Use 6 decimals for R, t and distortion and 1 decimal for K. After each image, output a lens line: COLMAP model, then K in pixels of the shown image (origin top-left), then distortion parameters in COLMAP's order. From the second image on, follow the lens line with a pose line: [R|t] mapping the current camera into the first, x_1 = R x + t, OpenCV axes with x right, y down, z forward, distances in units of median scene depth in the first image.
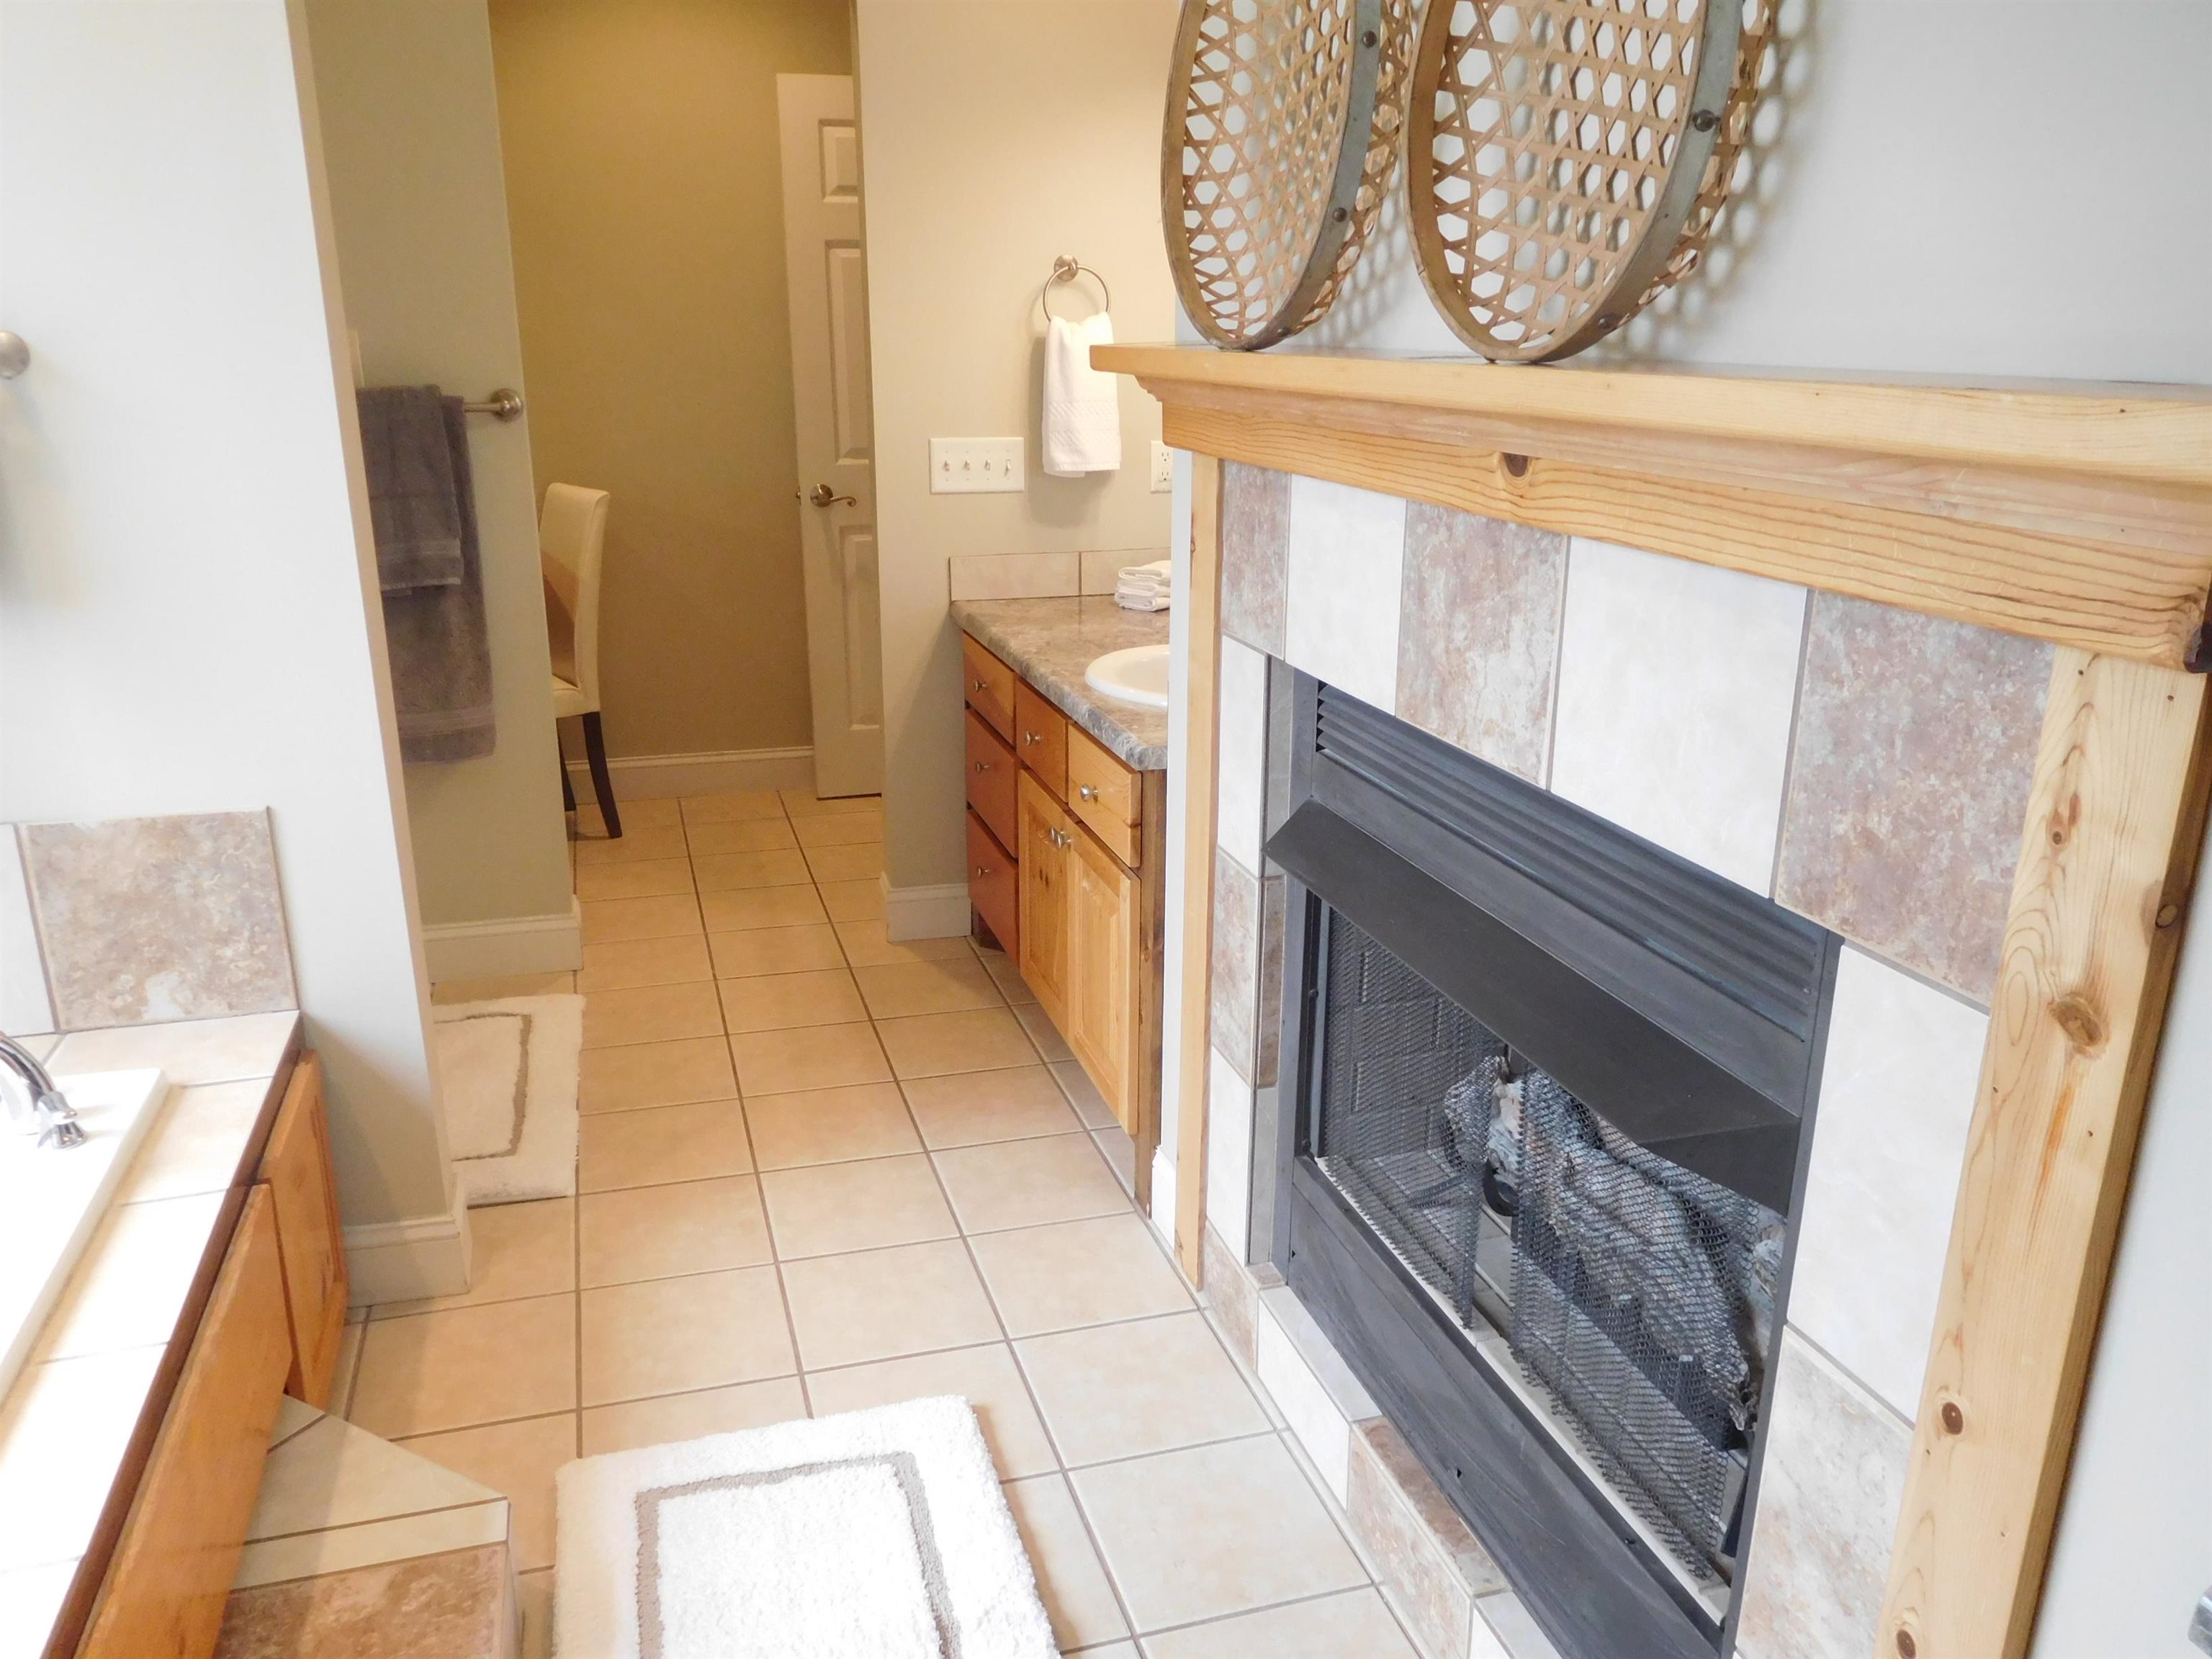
lens RADIAL K [[1638.9, 0, 1099.4], [0, 1638.9, 815.3], [0, 0, 1]] dist [-0.022920, -0.001541]
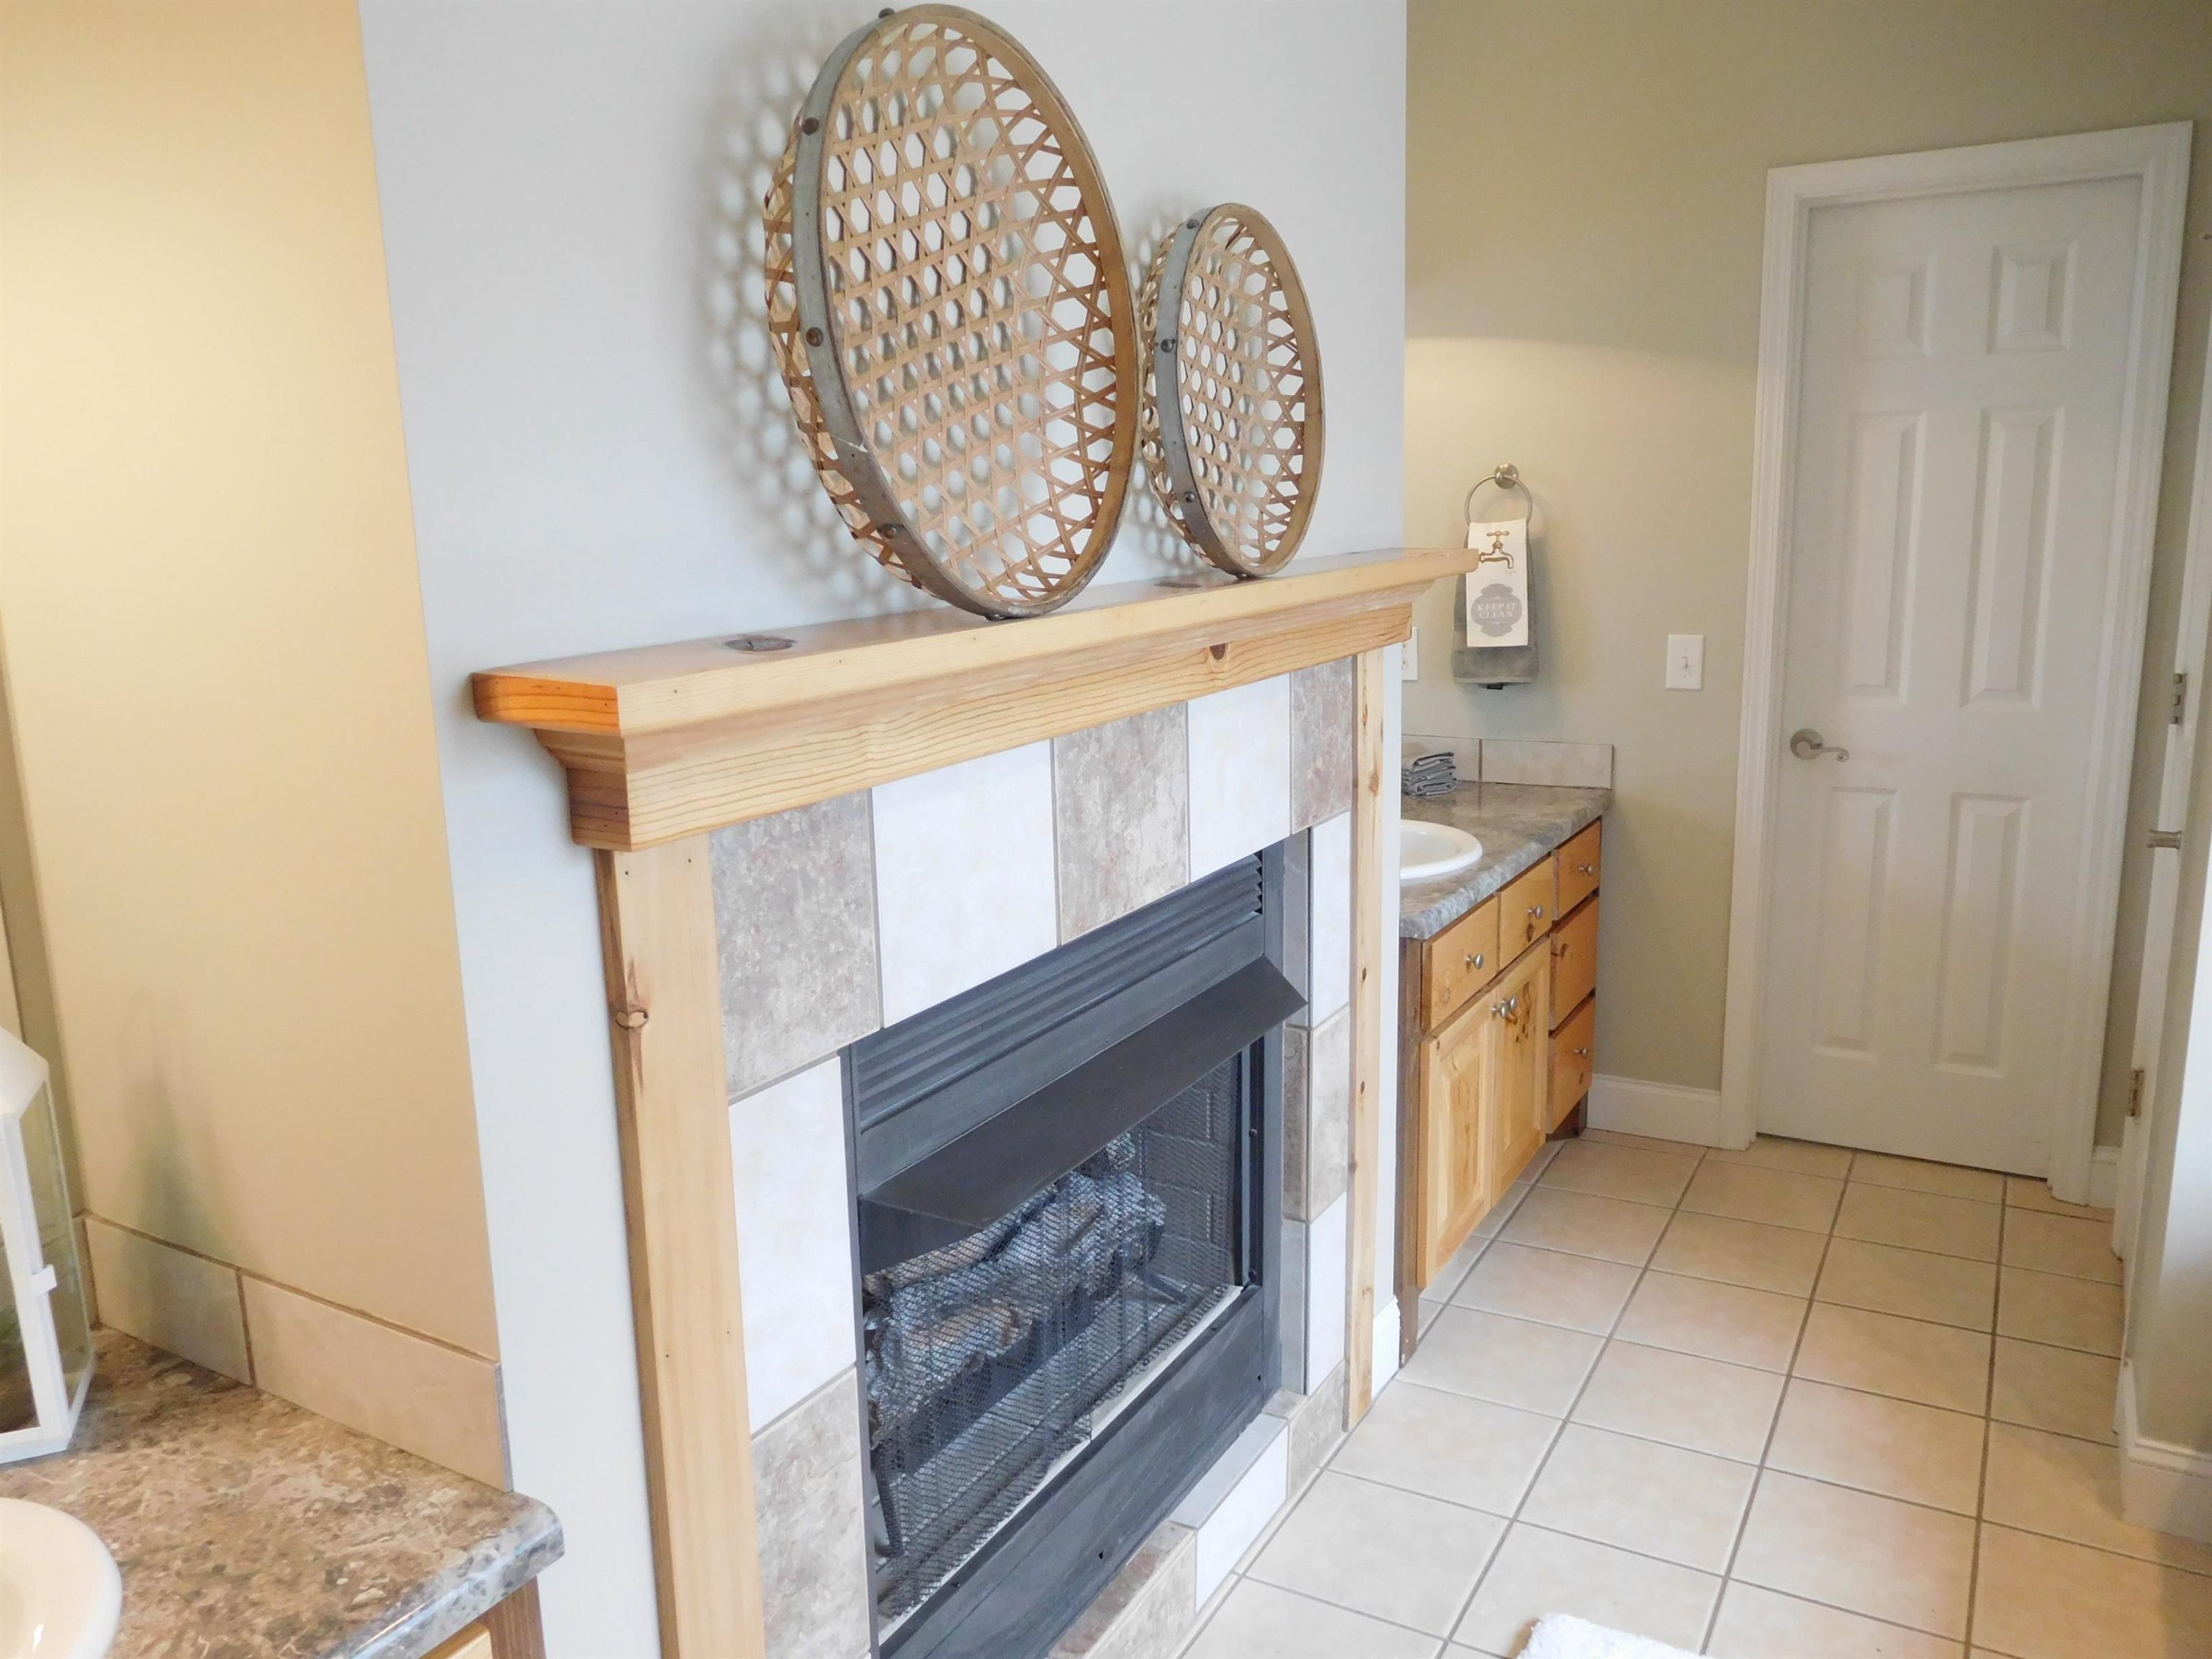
lens RADIAL K [[1638.9, 0, 1107.2], [0, 1638.9, 842.7], [0, 0, 1]] dist [-0.022920, -0.001541]
pose [[-0.679291, -0.144824, 0.719437, -0.602702], [0.234218, 0.886282, 0.399558, -0.556331], [-0.695490, 0.439922, -0.568122, 1.654247]]
